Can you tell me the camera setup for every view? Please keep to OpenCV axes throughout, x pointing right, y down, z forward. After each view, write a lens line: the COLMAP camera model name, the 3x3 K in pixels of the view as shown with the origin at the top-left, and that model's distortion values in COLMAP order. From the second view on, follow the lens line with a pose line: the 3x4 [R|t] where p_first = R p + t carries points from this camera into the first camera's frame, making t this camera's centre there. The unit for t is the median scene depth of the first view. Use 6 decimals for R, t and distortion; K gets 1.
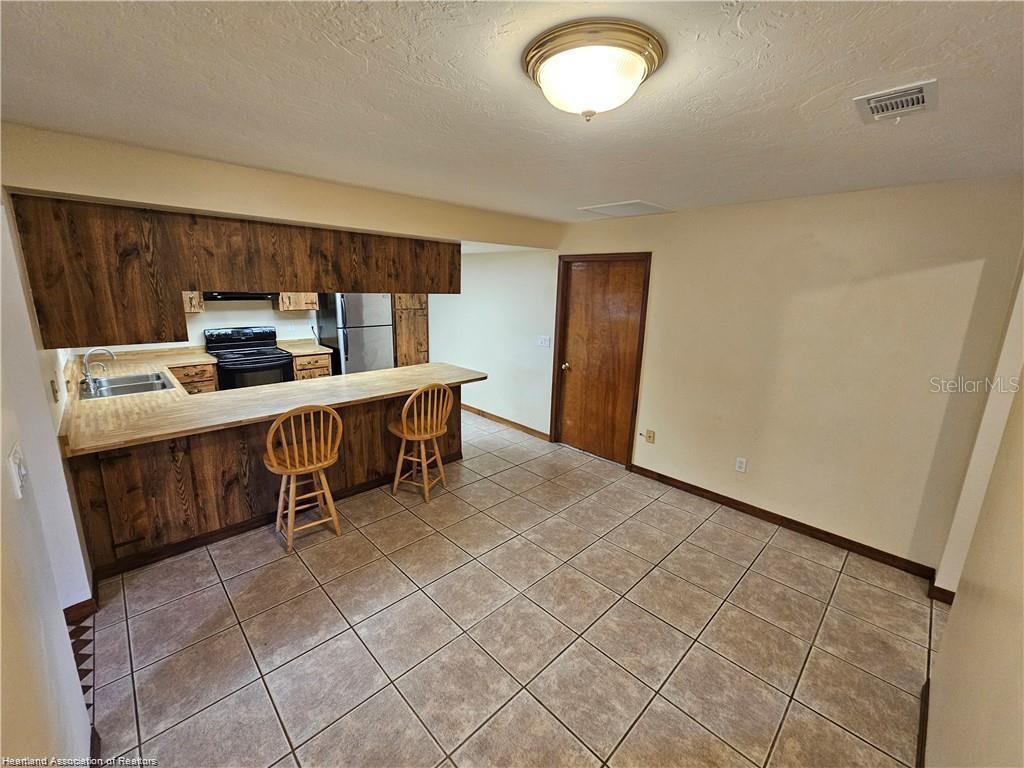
lens RADIAL K [[420.9, 0, 499.4], [0, 420.9, 380.4], [0, 0, 1]] dist [-0.001651, 0.001276]
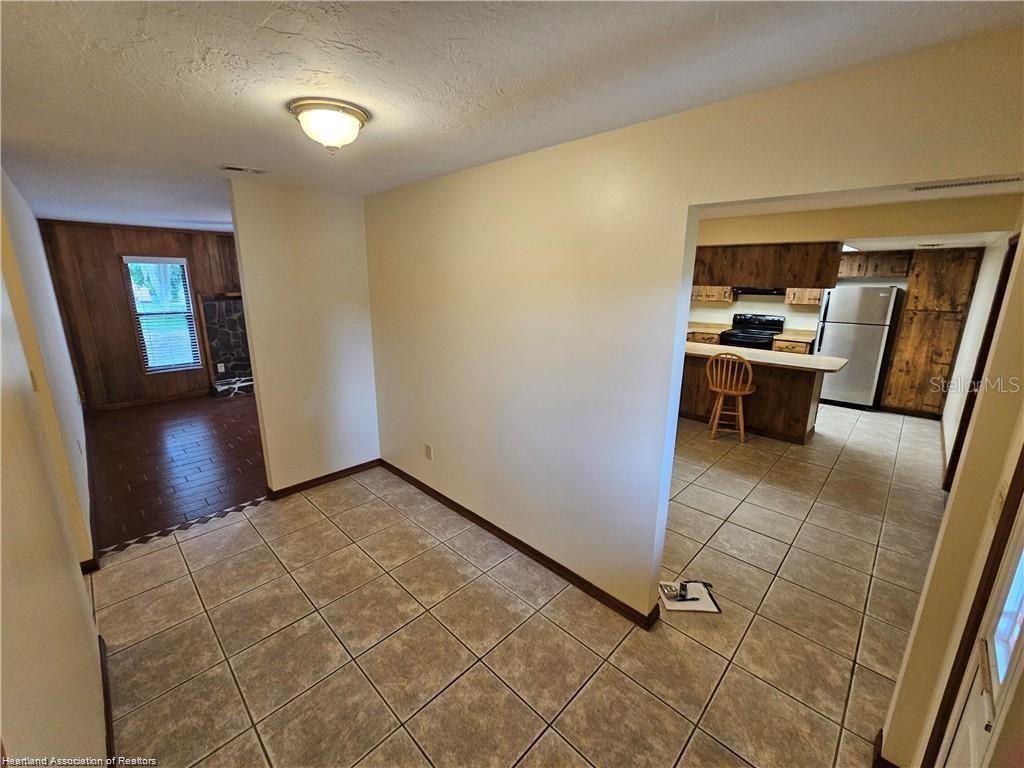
lens RADIAL K [[420.9, 0, 506.8], [0, 420.9, 379.5], [0, 0, 1]] dist [-0.001651, 0.001276]
pose [[0.039672, 0.214302, -0.975961, 1.137060], [-0.228704, 0.952749, 0.199908, -0.016211], [0.972687, 0.215275, 0.086809, 0.195903]]
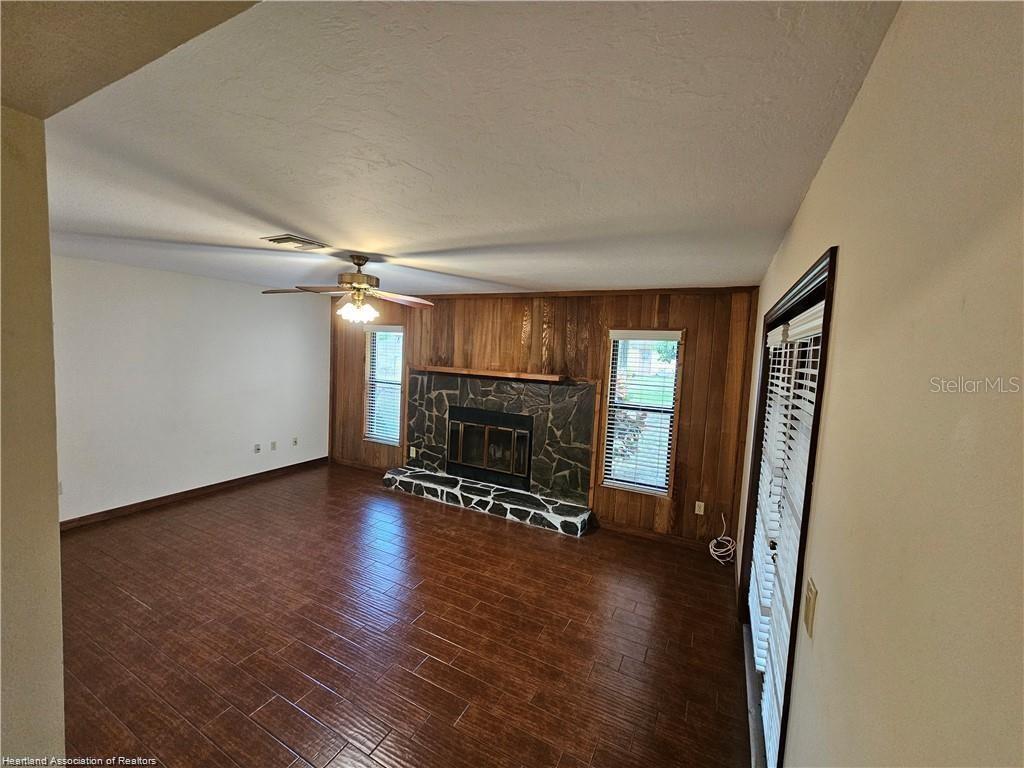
lens RADIAL K [[420.9, 0, 498.1], [0, 420.9, 375.3], [0, 0, 1]] dist [-0.001651, 0.001276]
pose [[-0.945933, -0.038557, -0.322063, -0.581012], [-0.132236, 0.952492, 0.274360, -0.151639], [0.296184, 0.302115, -0.906092, 0.553992]]
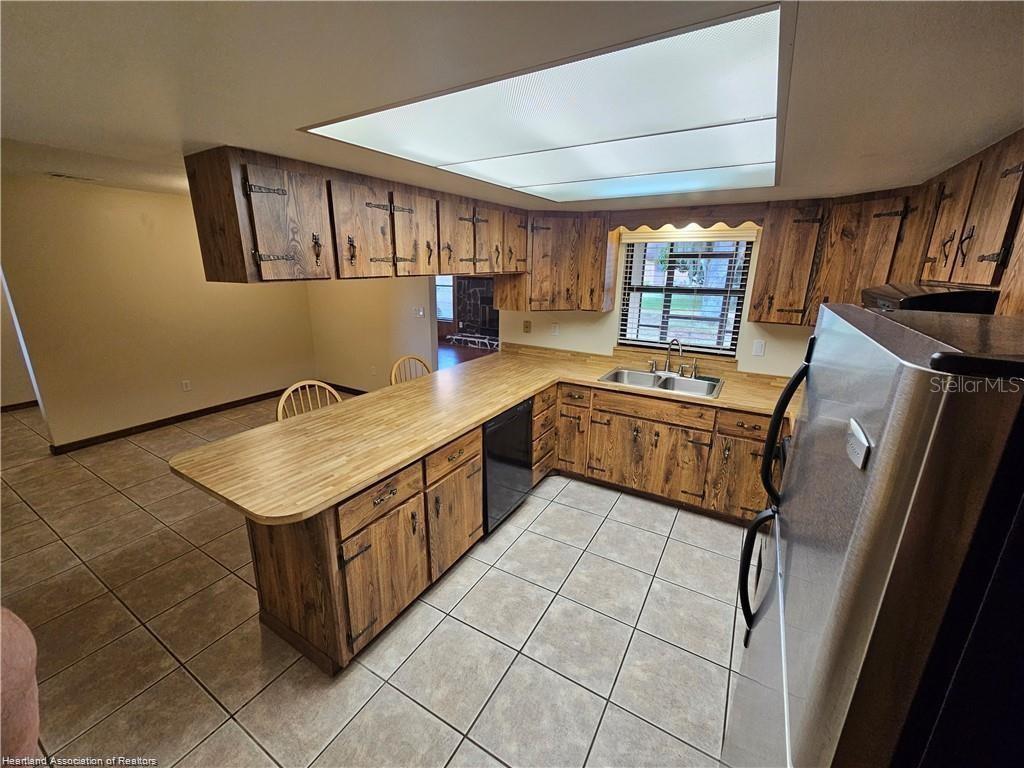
lens RADIAL K [[420.9, 0, 503.9], [0, 420.9, 379.1], [0, 0, 1]] dist [-0.001651, 0.001276]
pose [[-0.964031, 0.041018, -0.262605, -0.317039], [-0.087892, 0.883241, 0.460610, -0.404183], [0.250837, 0.467123, -0.847866, 1.759389]]
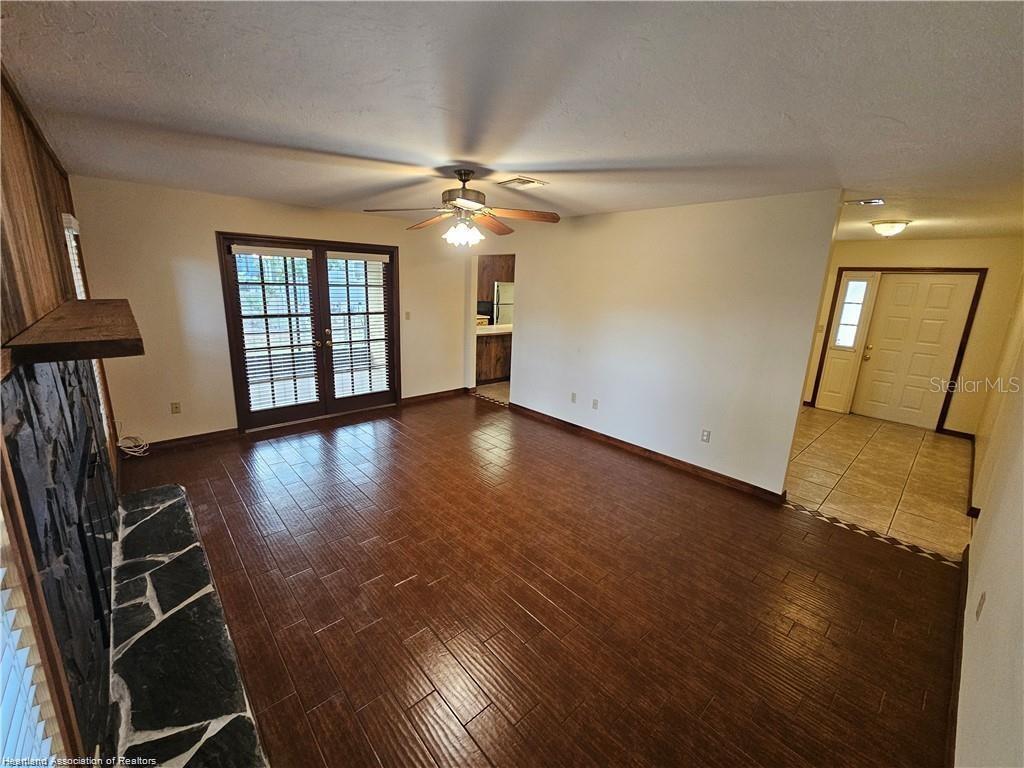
lens RADIAL K [[420.9, 0, 503.6], [0, 420.9, 378.8], [0, 0, 1]] dist [-0.001651, 0.001276]
pose [[0.999704, 0.018342, -0.015962, -0.484770], [-0.018313, 0.999830, 0.001973, 0.296800], [0.015995, -0.001680, 0.999871, -1.246298]]
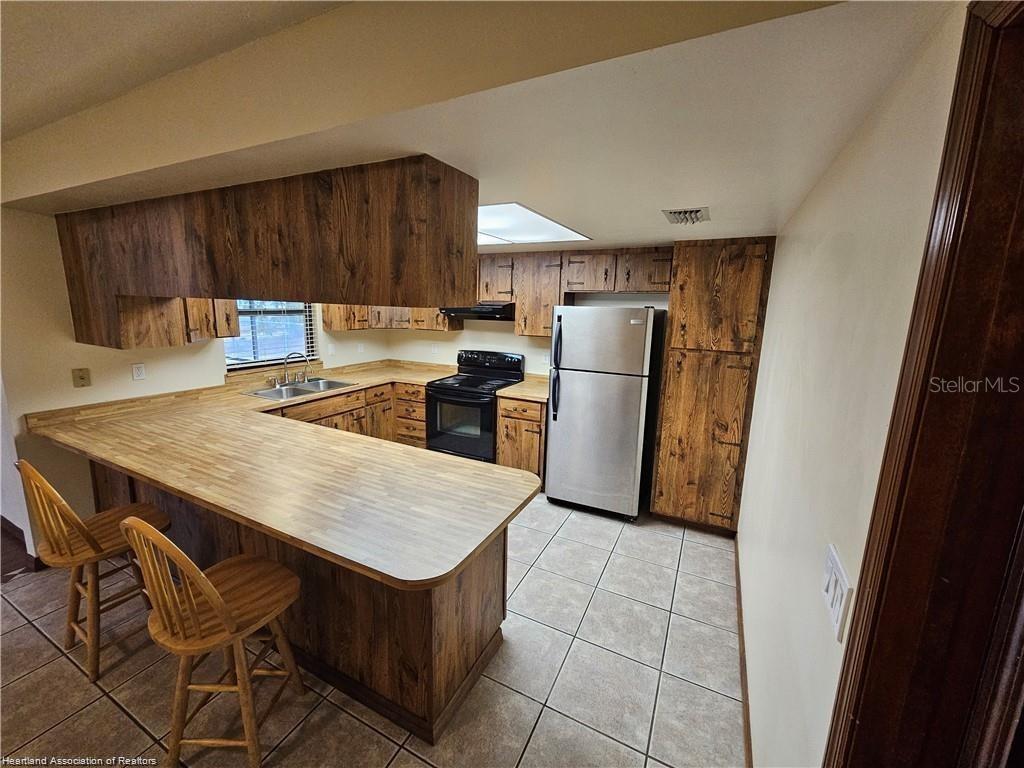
lens RADIAL K [[420.9, 0, 500.0], [0, 420.9, 380.4], [0, 0, 1]] dist [-0.001651, 0.001276]
pose [[0.330364, 0.159181, -0.930334, 0.298102], [-0.225023, 0.970537, 0.086153, -0.226590], [0.916638, 0.180884, 0.356450, 1.120046]]
